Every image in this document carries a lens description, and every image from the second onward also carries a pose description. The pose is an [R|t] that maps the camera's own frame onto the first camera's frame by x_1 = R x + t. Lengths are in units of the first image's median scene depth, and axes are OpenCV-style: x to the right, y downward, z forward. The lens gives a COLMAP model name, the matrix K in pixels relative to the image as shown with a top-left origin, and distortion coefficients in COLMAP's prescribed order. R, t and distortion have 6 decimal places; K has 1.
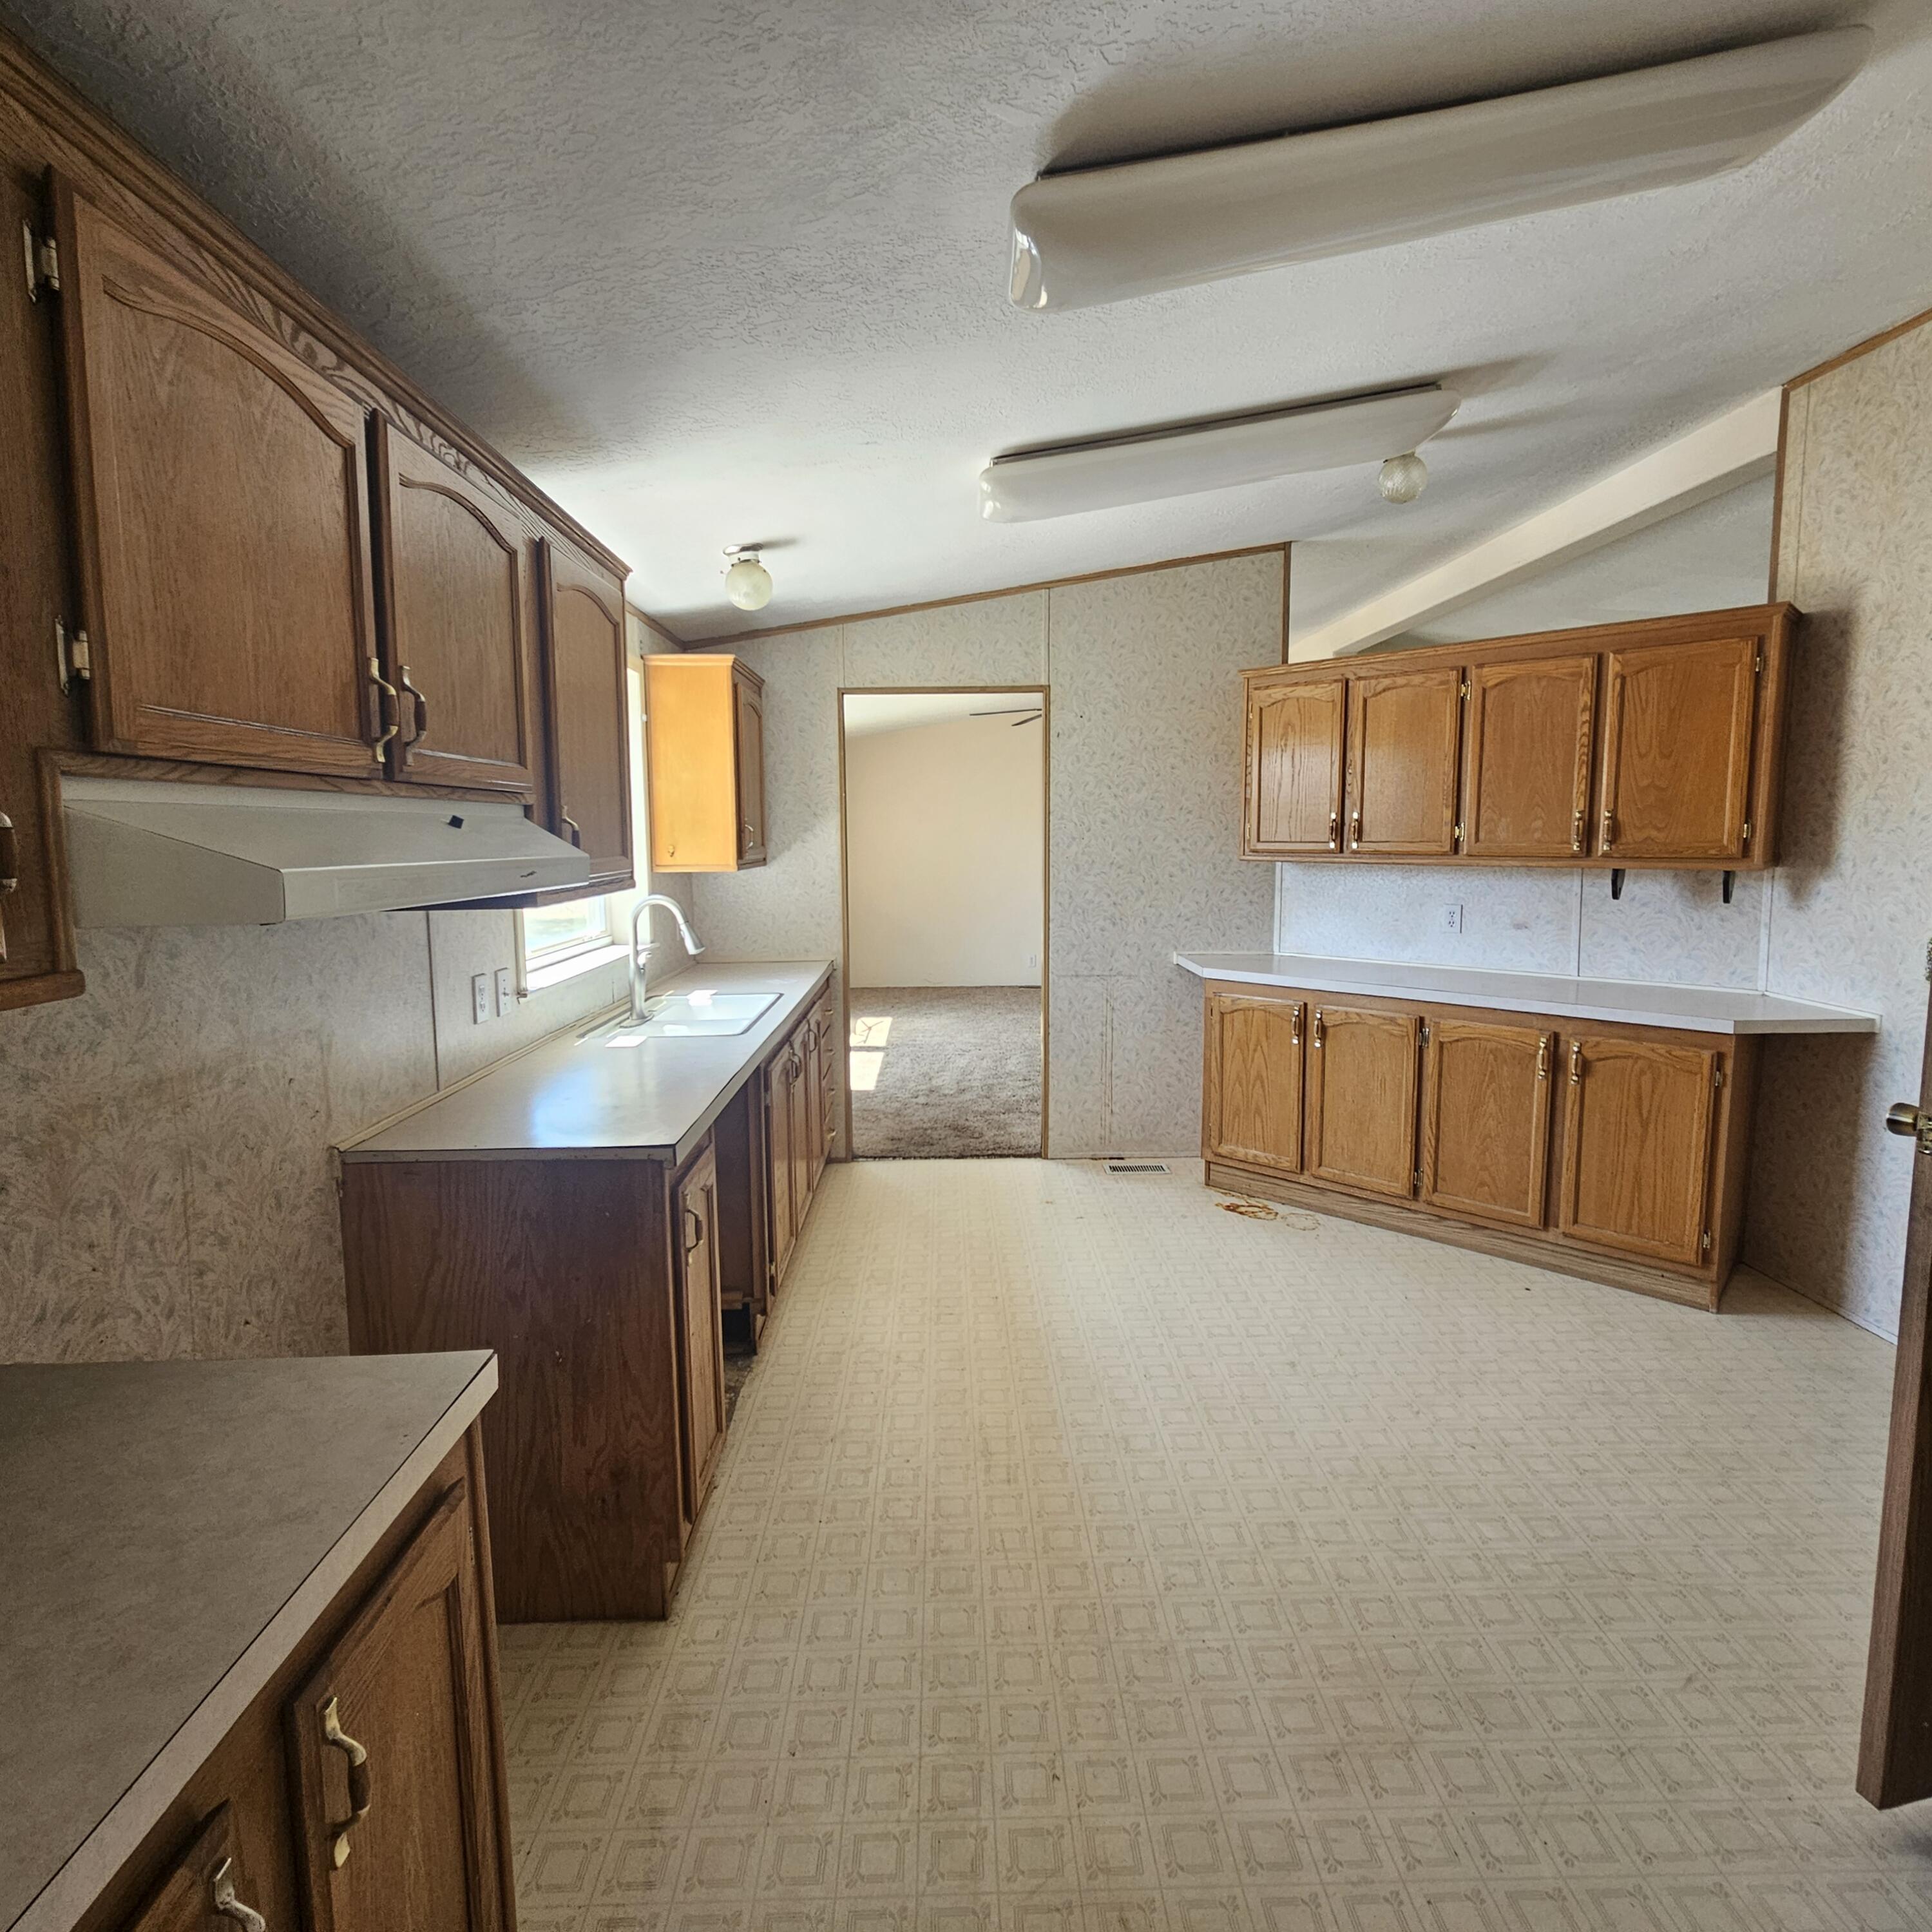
lens RADIAL K [[1058.1, 0, 976.8], [0, 1058.1, 935.3], [0, 0, 1]] dist [0.003313, -0.004027]
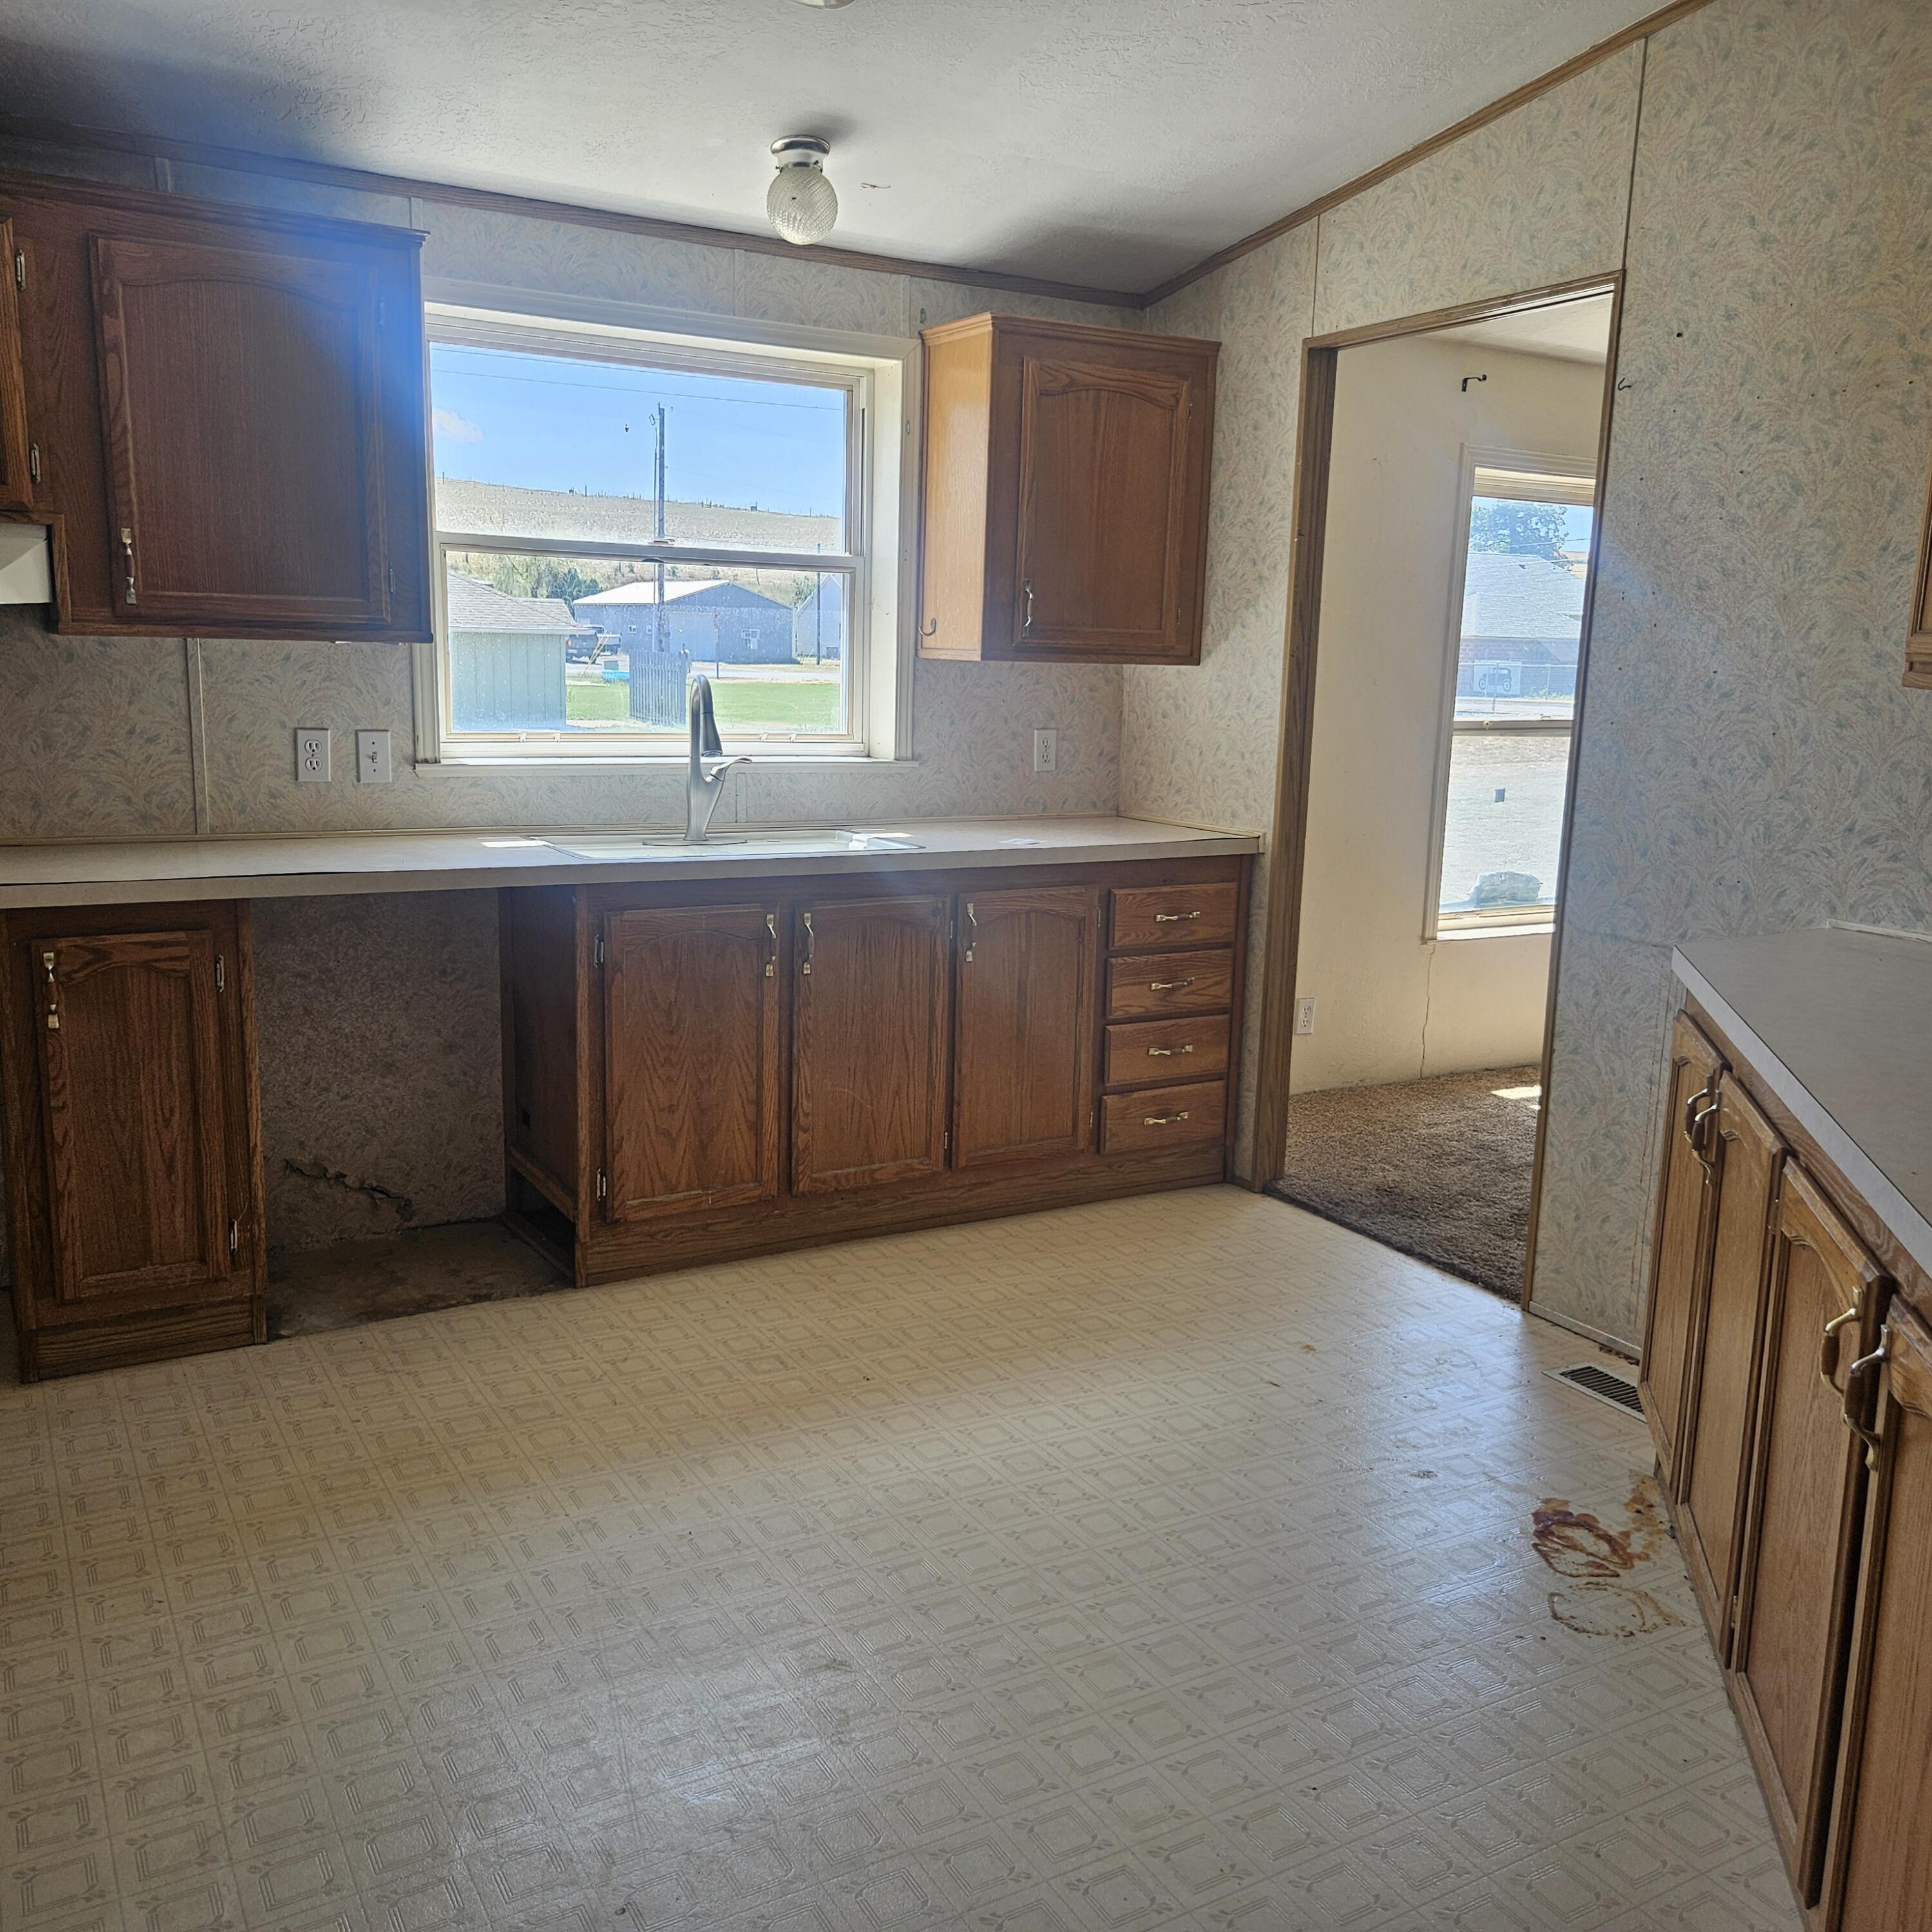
lens RADIAL K [[1727.4, 0, 964.7], [0, 1727.4, 966.8], [0, 0, 1]] dist [0.058993, -0.049163]
pose [[0.478274, 0.181435, -0.859264, 0.622569], [-0.117071, 0.982866, 0.142371, -0.022941], [0.870372, 0.032503, 0.491320, 0.417463]]
